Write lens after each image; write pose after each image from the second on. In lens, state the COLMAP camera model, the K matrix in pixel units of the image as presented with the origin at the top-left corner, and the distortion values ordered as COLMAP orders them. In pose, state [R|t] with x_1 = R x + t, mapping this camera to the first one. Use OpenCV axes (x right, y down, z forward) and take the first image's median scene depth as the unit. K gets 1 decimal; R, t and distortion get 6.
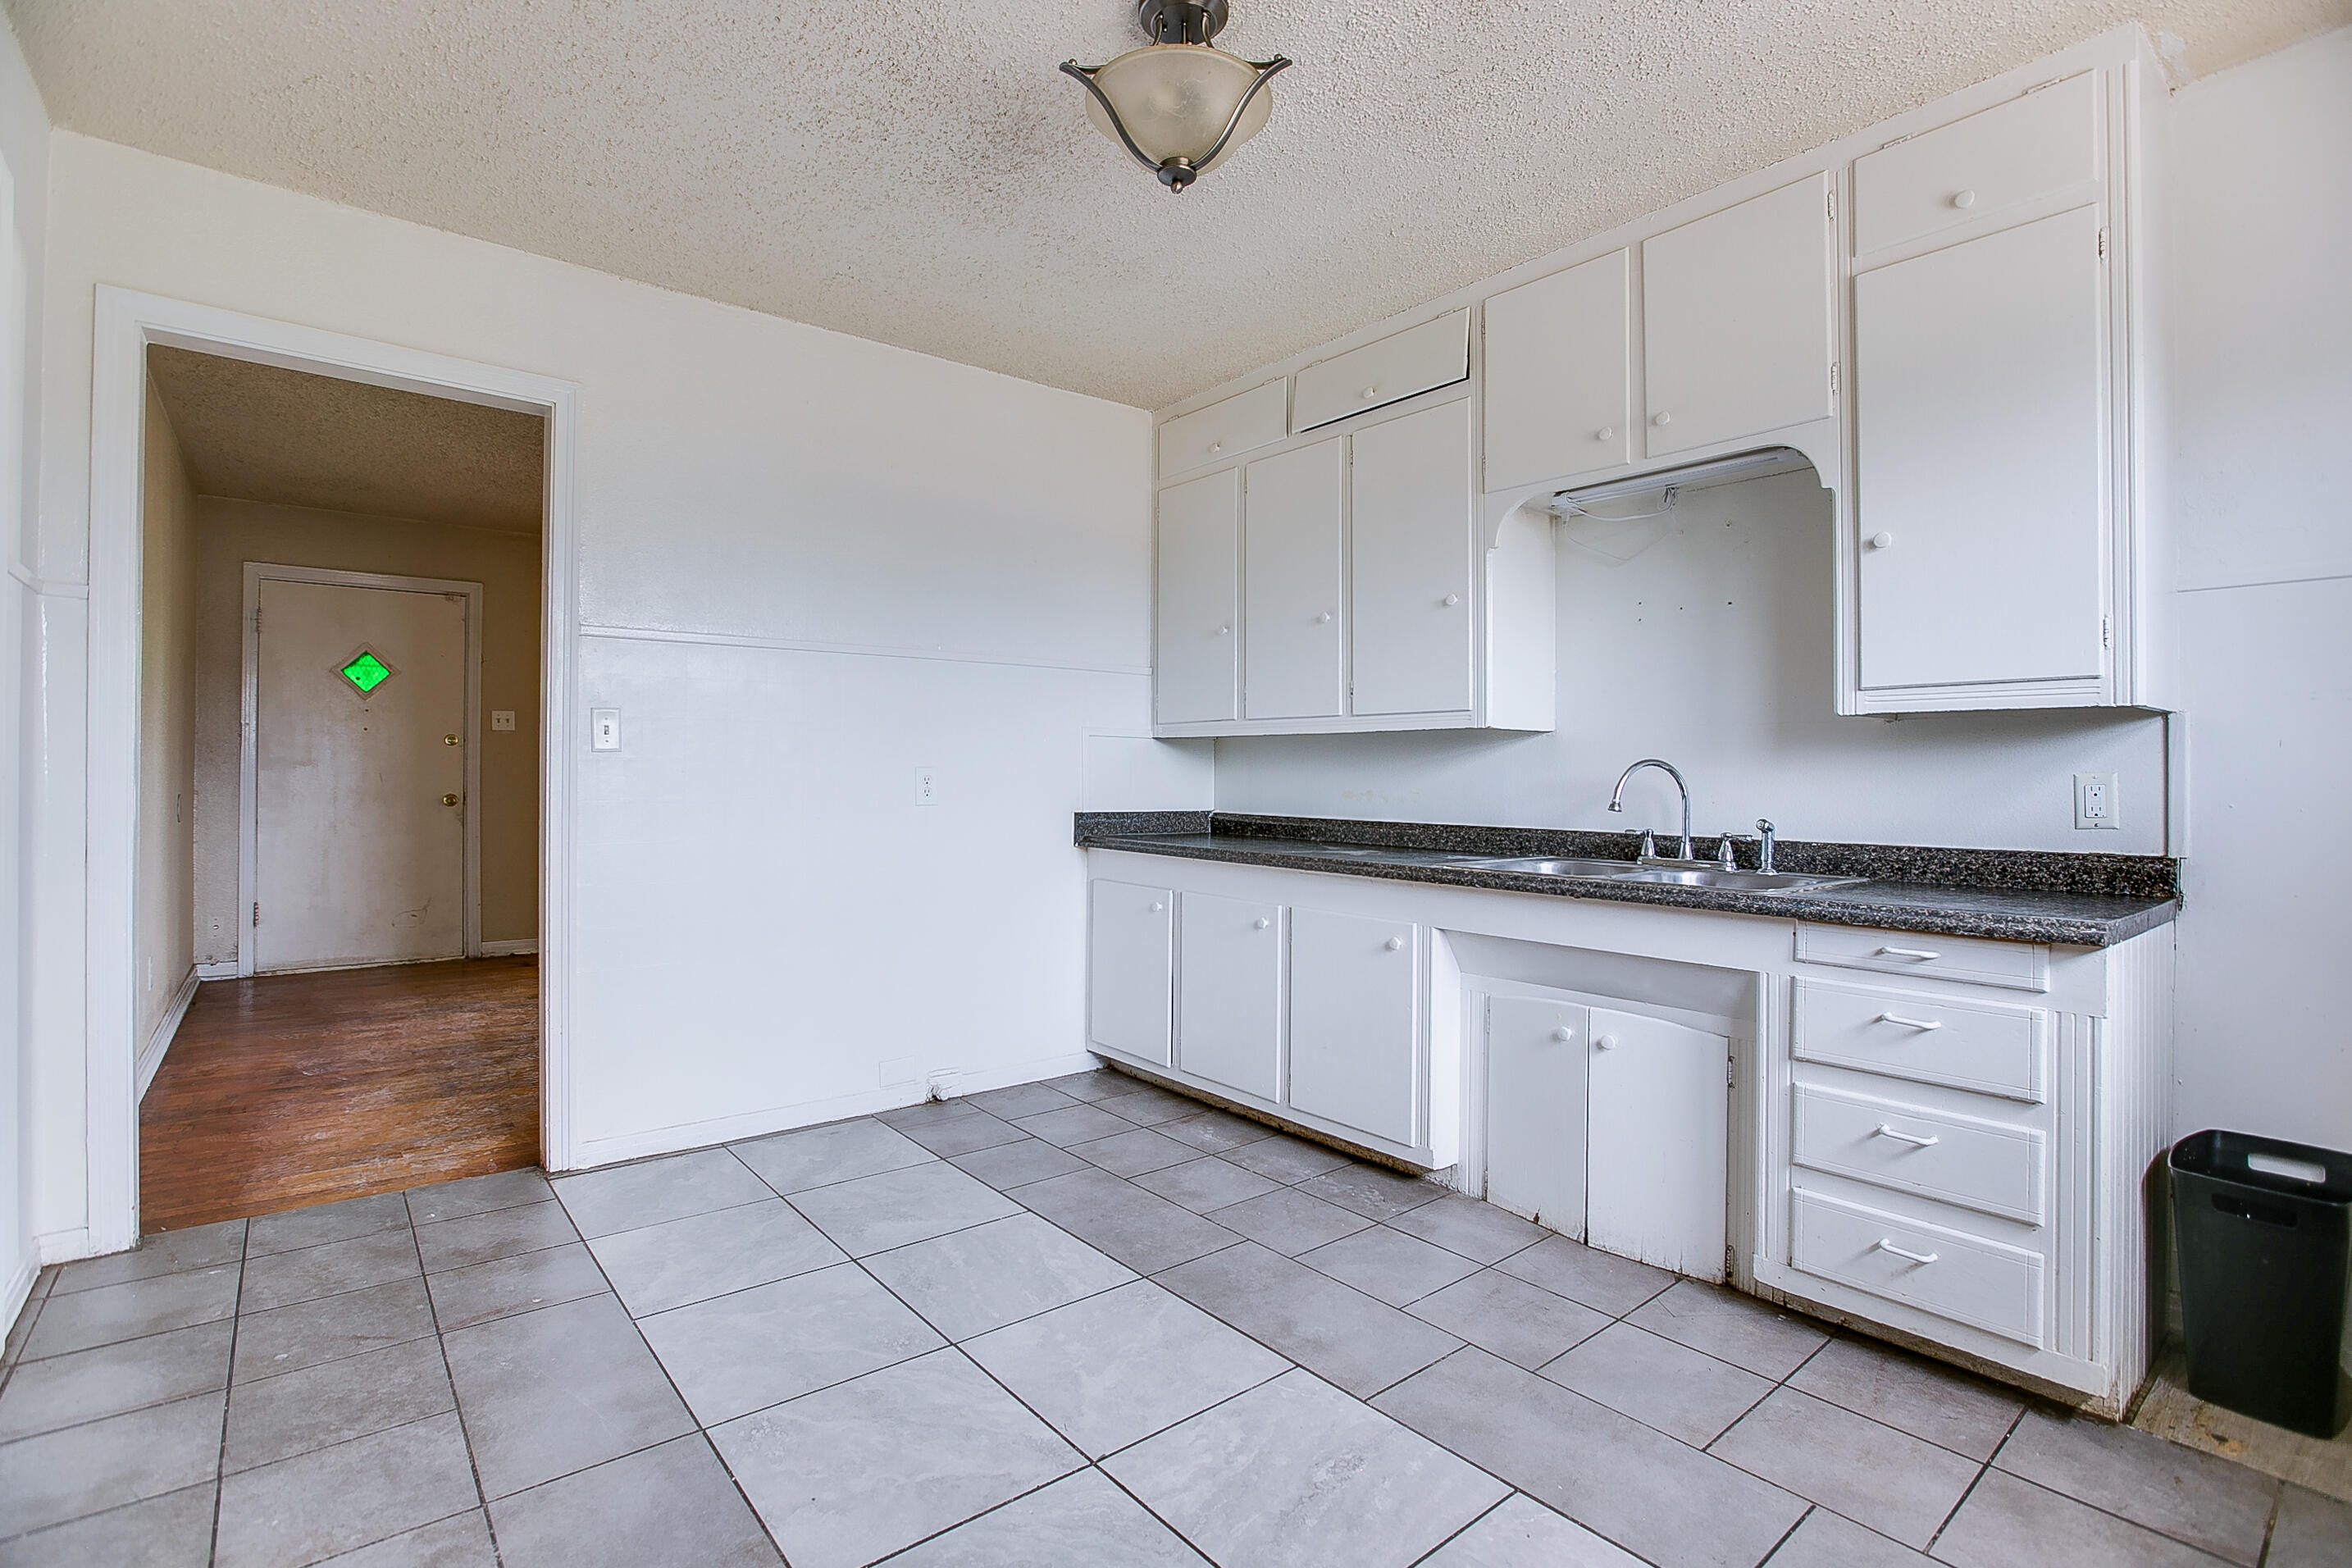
lens RADIAL K [[1106.5, 0, 1179.3], [0, 1106.5, 773.0], [0, 0, 1]] dist [-0.055392, 0.021997]
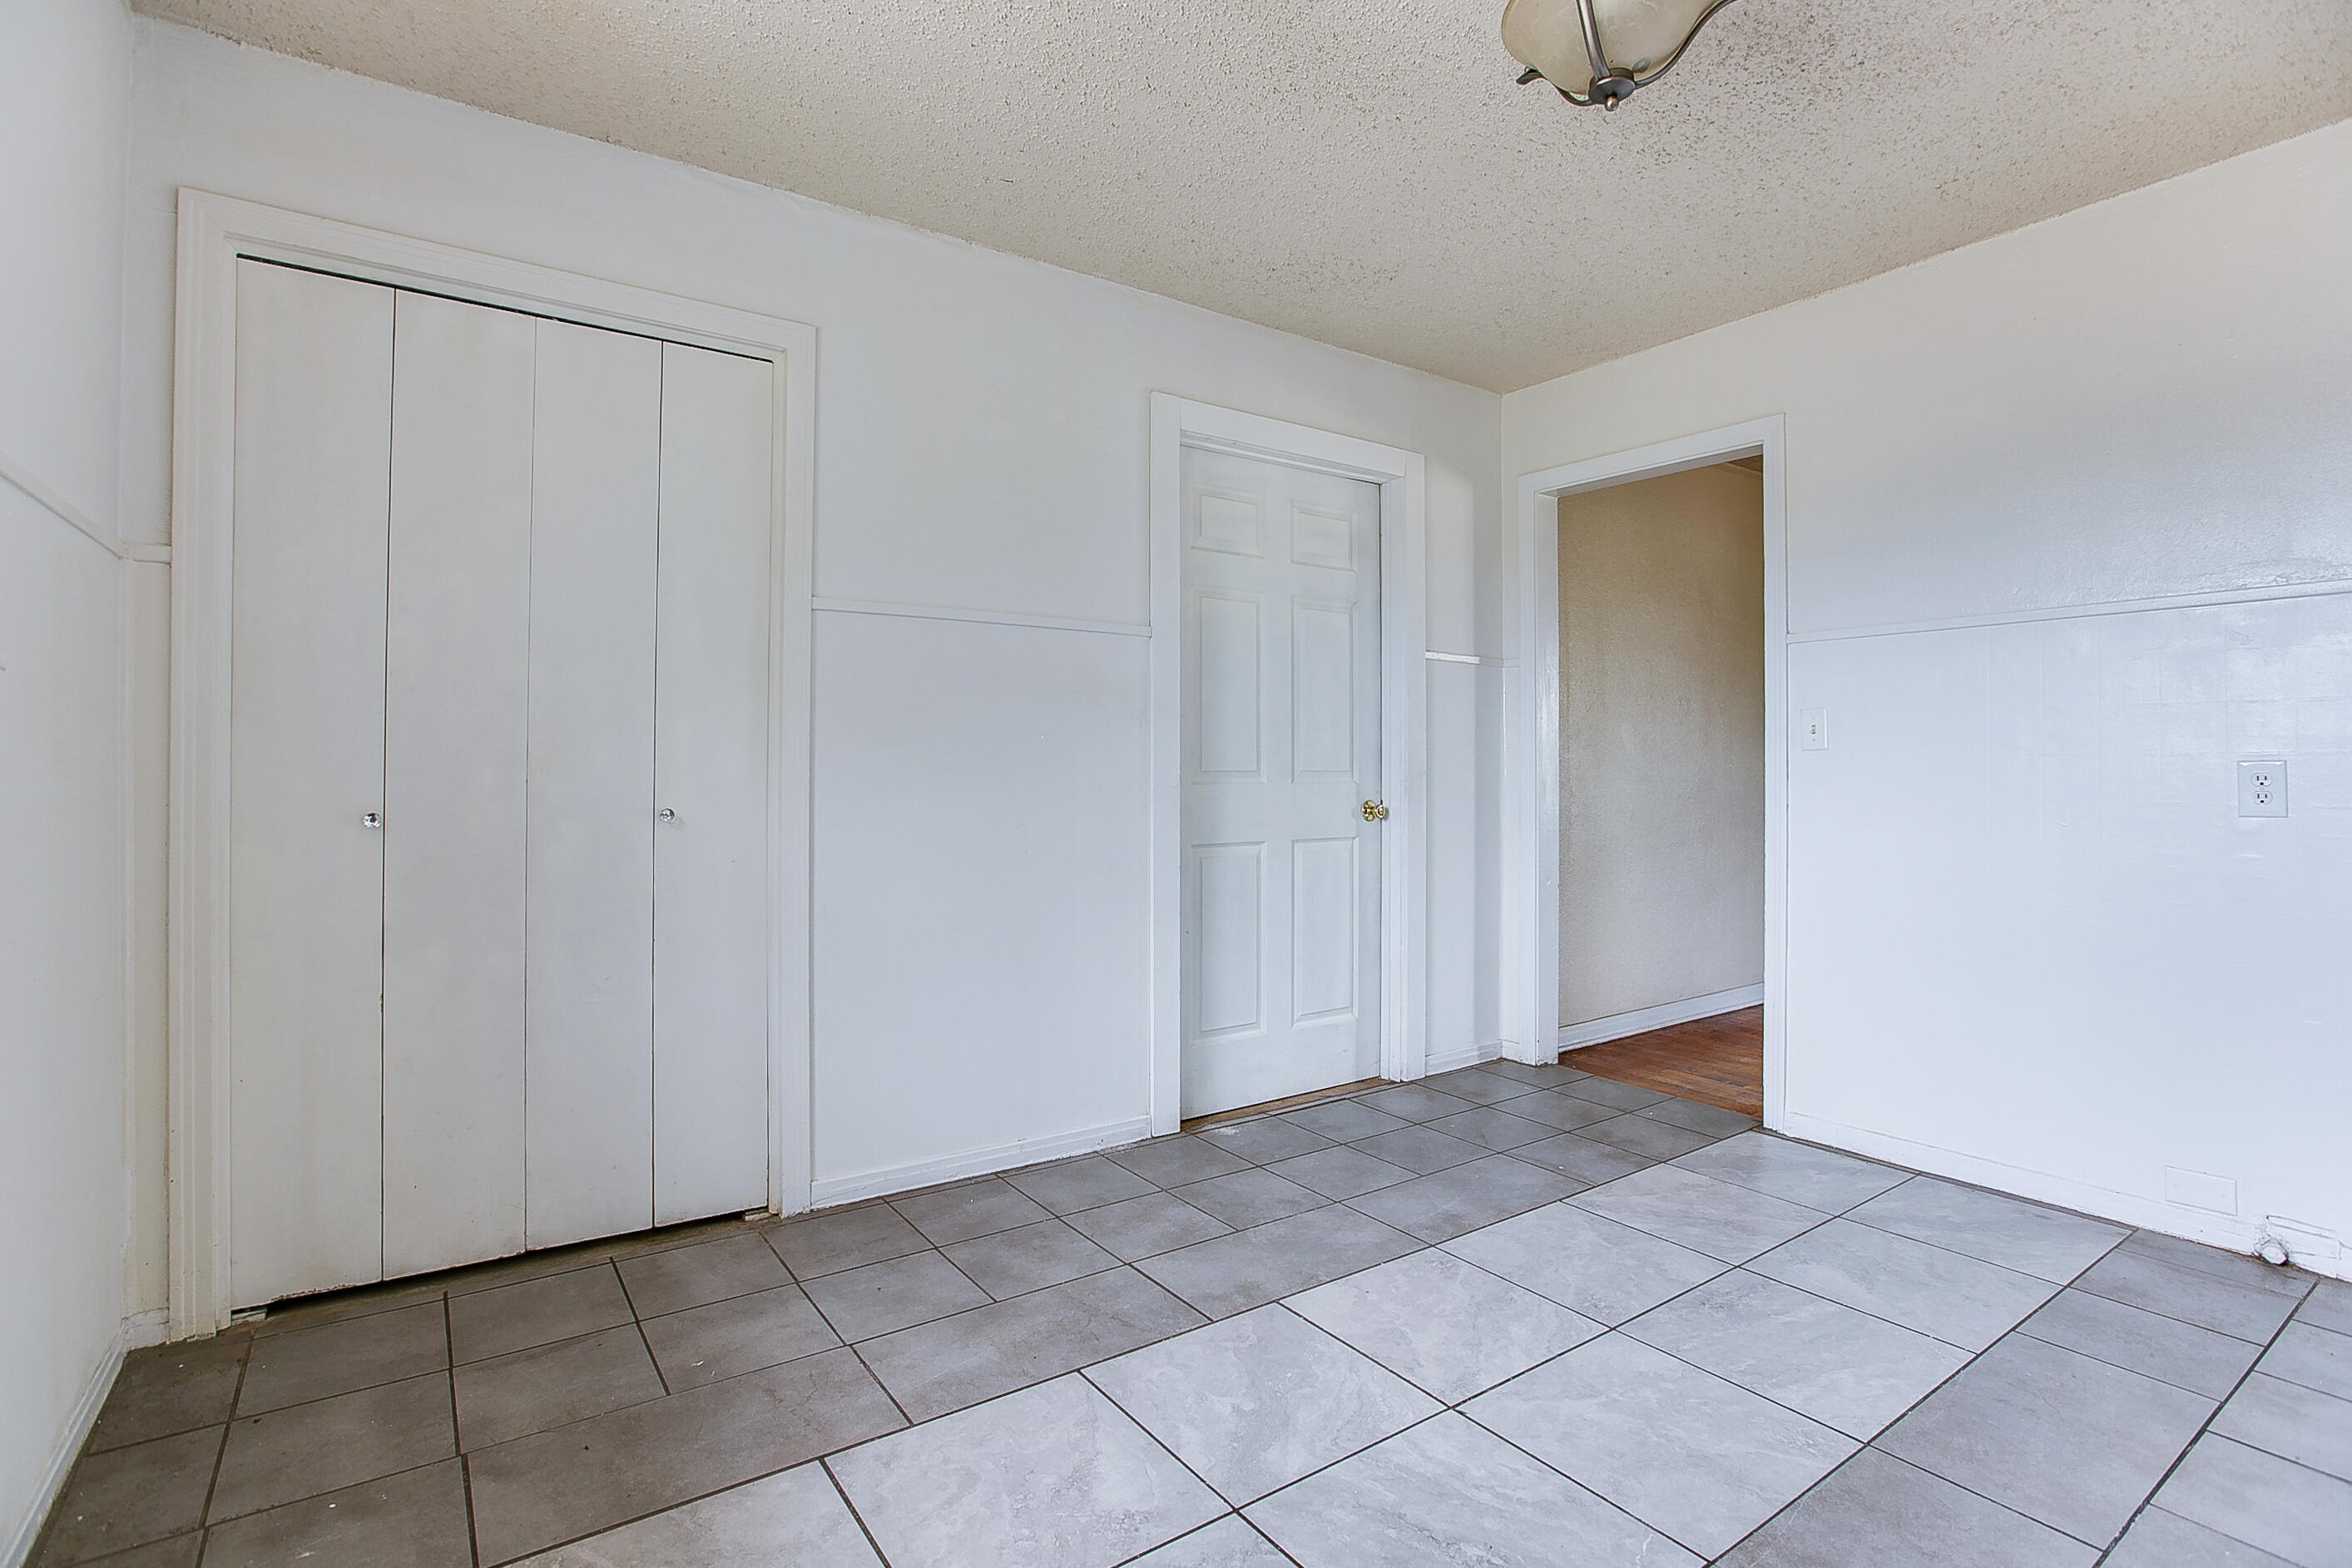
lens RADIAL K [[1120.9, 0, 1176.0], [0, 1120.9, 784.0], [0, 0, 1]] dist [-0.020747, -0.000043]
pose [[-0.075009, 0.008798, -0.997144, 0.671605], [-0.002814, 0.999955, 0.009034, 0.004452], [0.997179, 0.003484, -0.074981, 0.523438]]
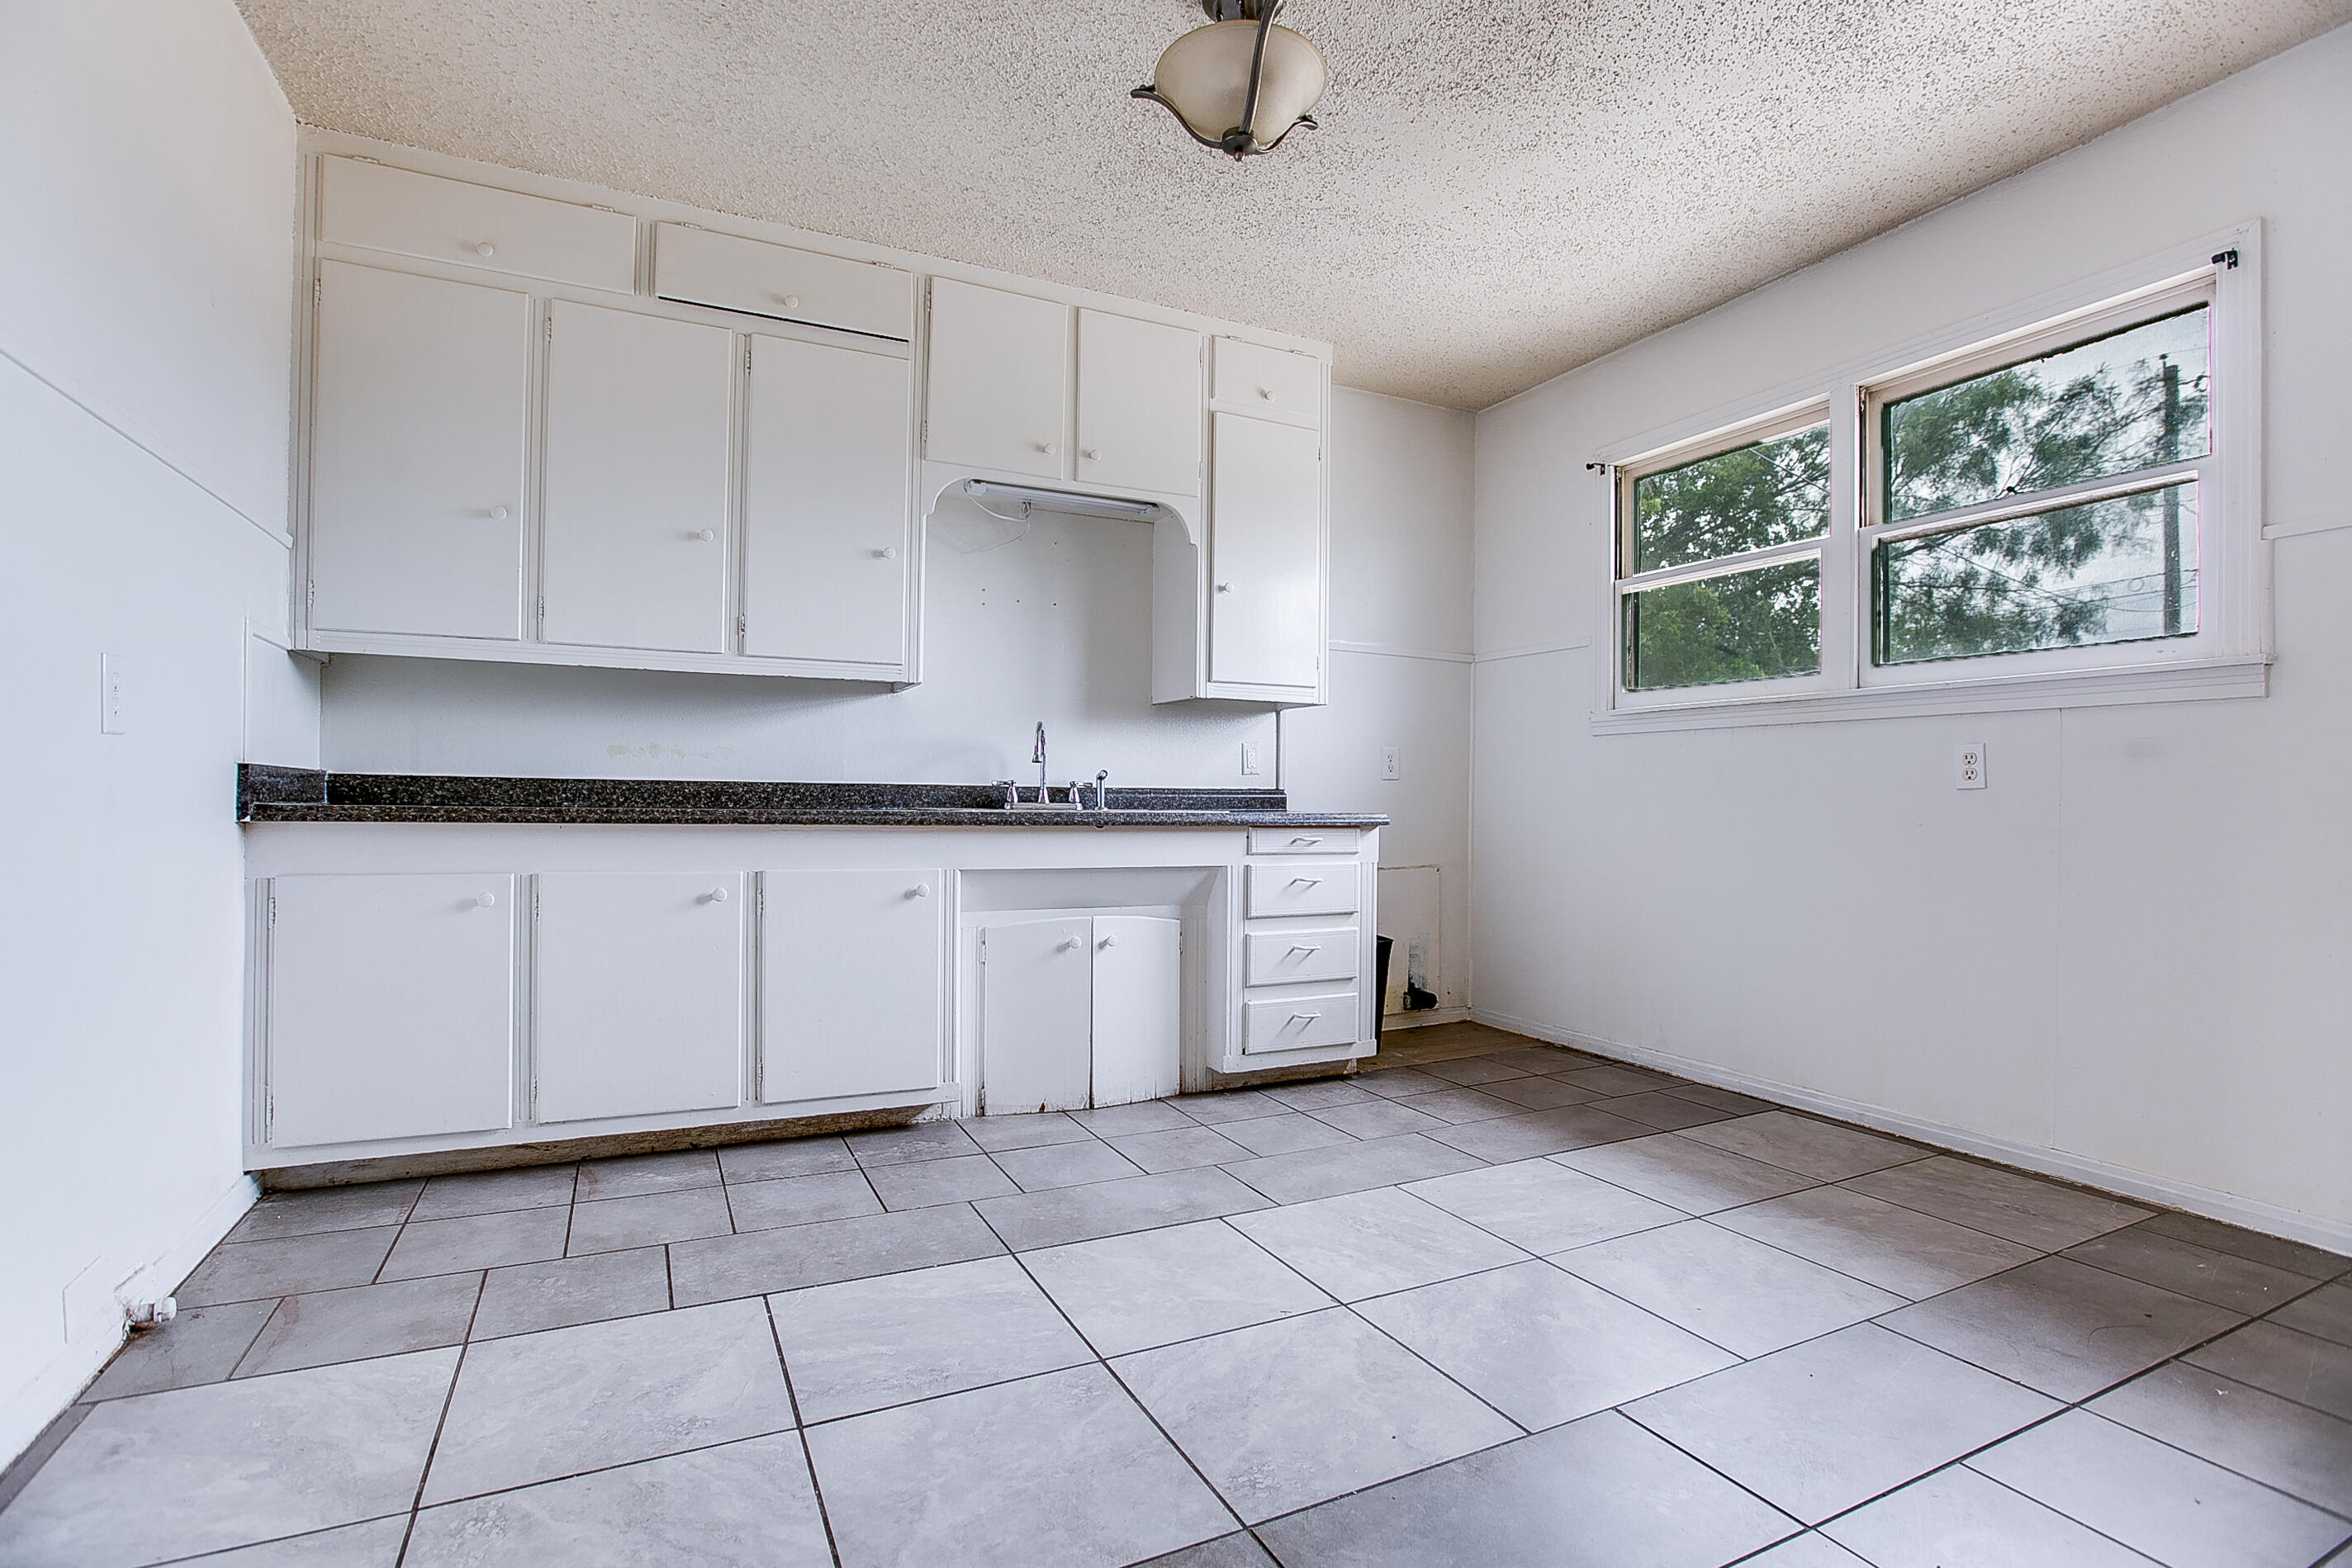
lens RADIAL K [[1120.0, 0, 1176.3], [0, 1120.0, 803.4], [0, 0, 1]] dist [-0.056160, 0.022966]
pose [[0.225416, -0.008349, 0.974227, -0.799705], [-0.010525, 0.999884, 0.011004, 0.067362], [-0.974206, -0.012734, 0.225302, 0.593798]]
